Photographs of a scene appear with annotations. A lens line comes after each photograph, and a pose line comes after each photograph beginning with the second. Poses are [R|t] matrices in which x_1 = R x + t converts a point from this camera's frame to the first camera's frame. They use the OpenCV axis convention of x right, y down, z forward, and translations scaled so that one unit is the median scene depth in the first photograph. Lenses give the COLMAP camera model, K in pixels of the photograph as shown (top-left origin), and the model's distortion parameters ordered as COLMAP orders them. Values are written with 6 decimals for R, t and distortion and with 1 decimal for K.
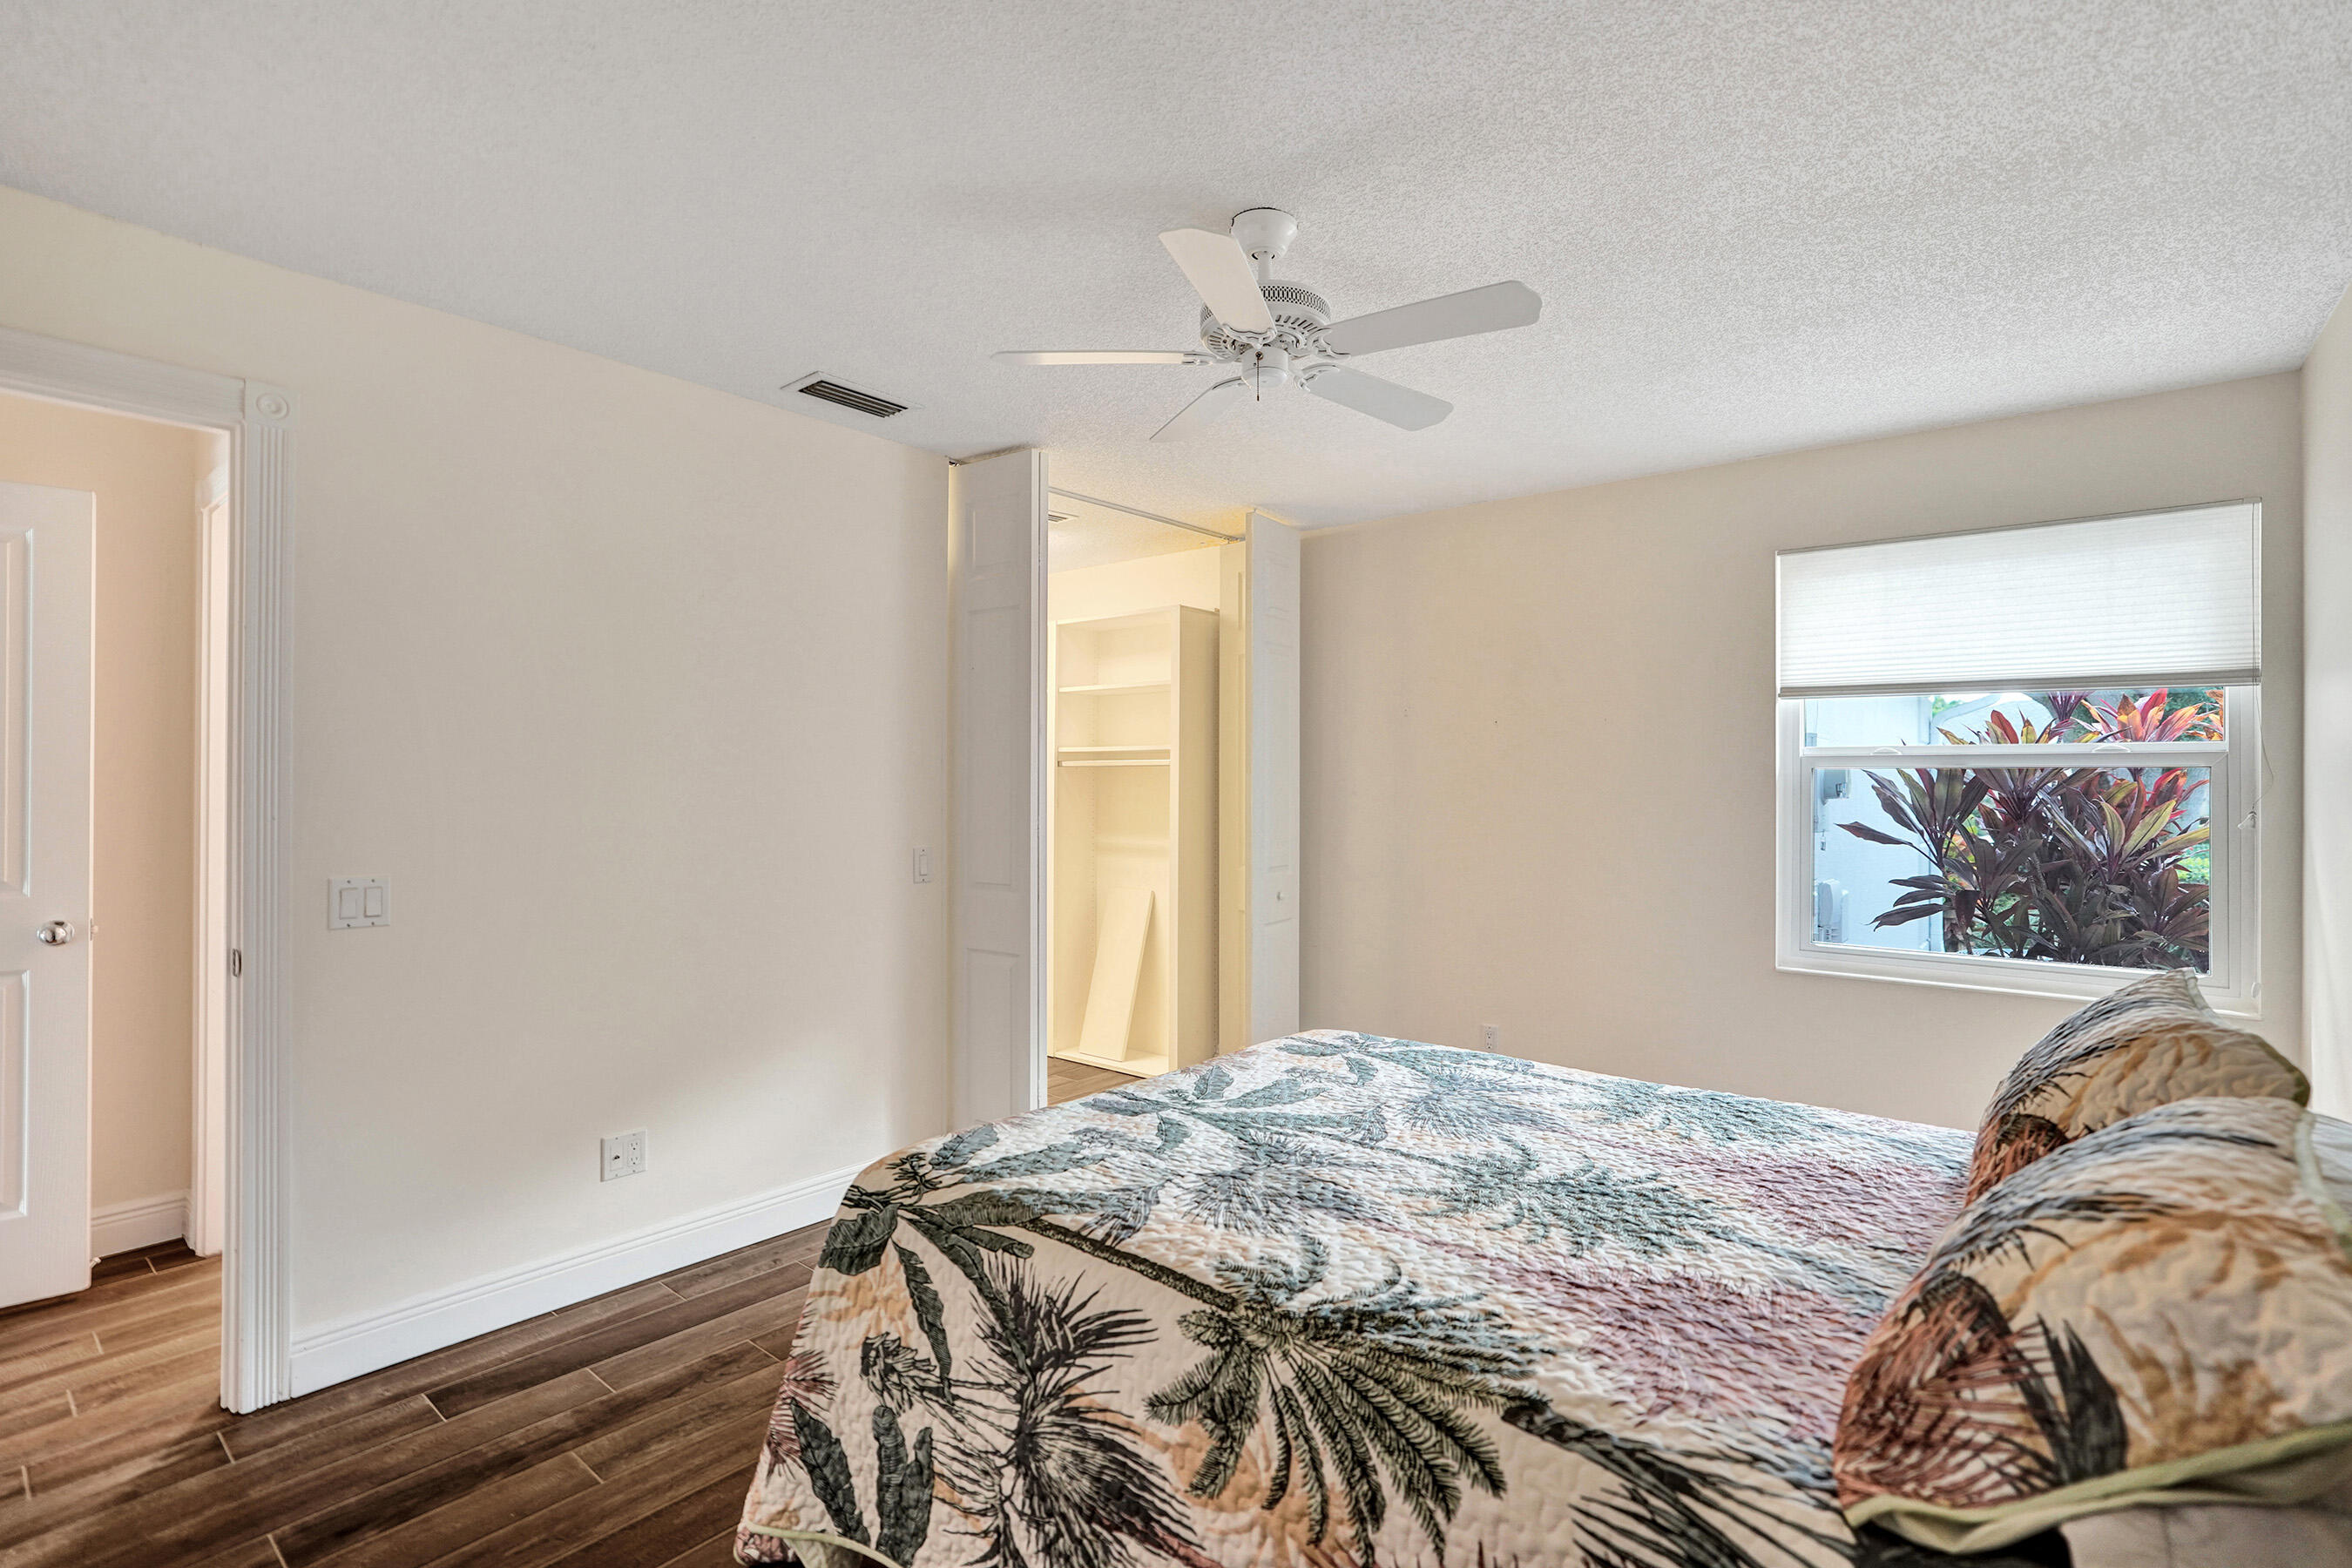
lens RADIAL K [[1092.8, 0, 1164.5], [0, 1092.8, 783.4], [0, 0, 1]] dist [-0.041011, 0.028223]
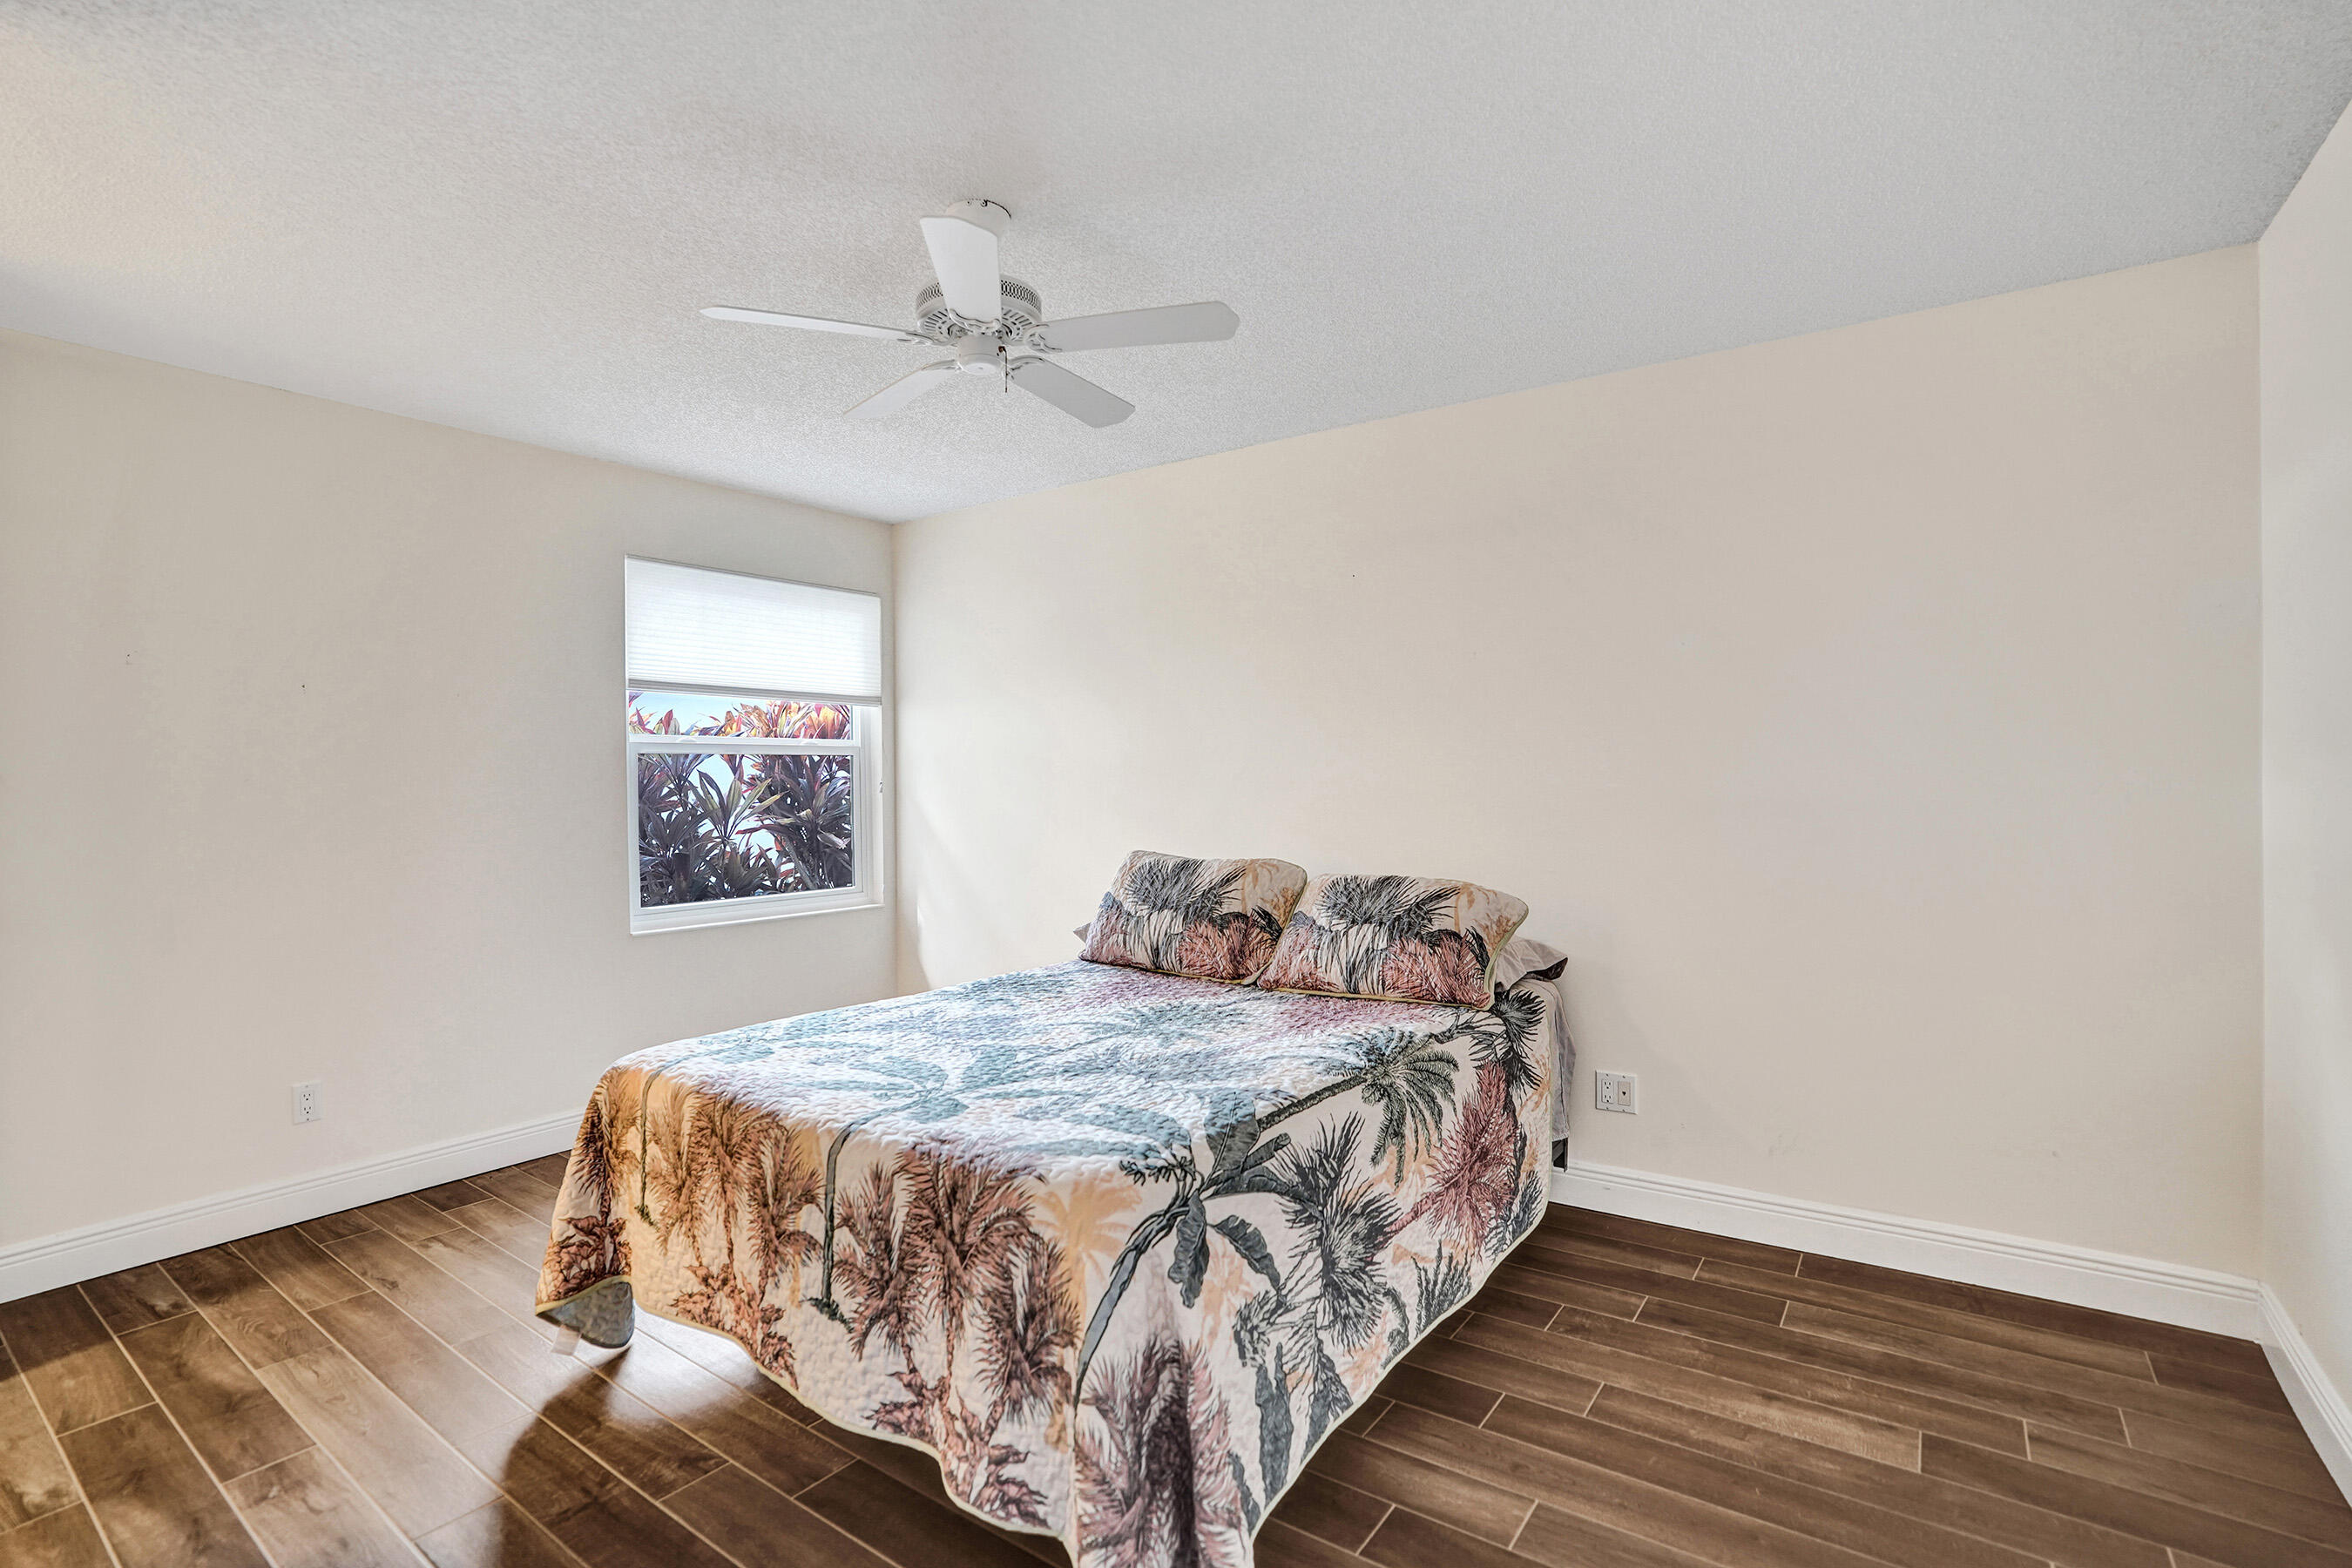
lens RADIAL K [[1092.8, 0, 1164.5], [0, 1092.8, 783.4], [0, 0, 1]] dist [-0.041011, 0.028223]
pose [[-0.056735, -0.011009, 0.998329, -1.218258], [0.009021, 0.999893, 0.011539, 0.021551], [-0.998348, 0.009661, -0.056630, 1.107982]]
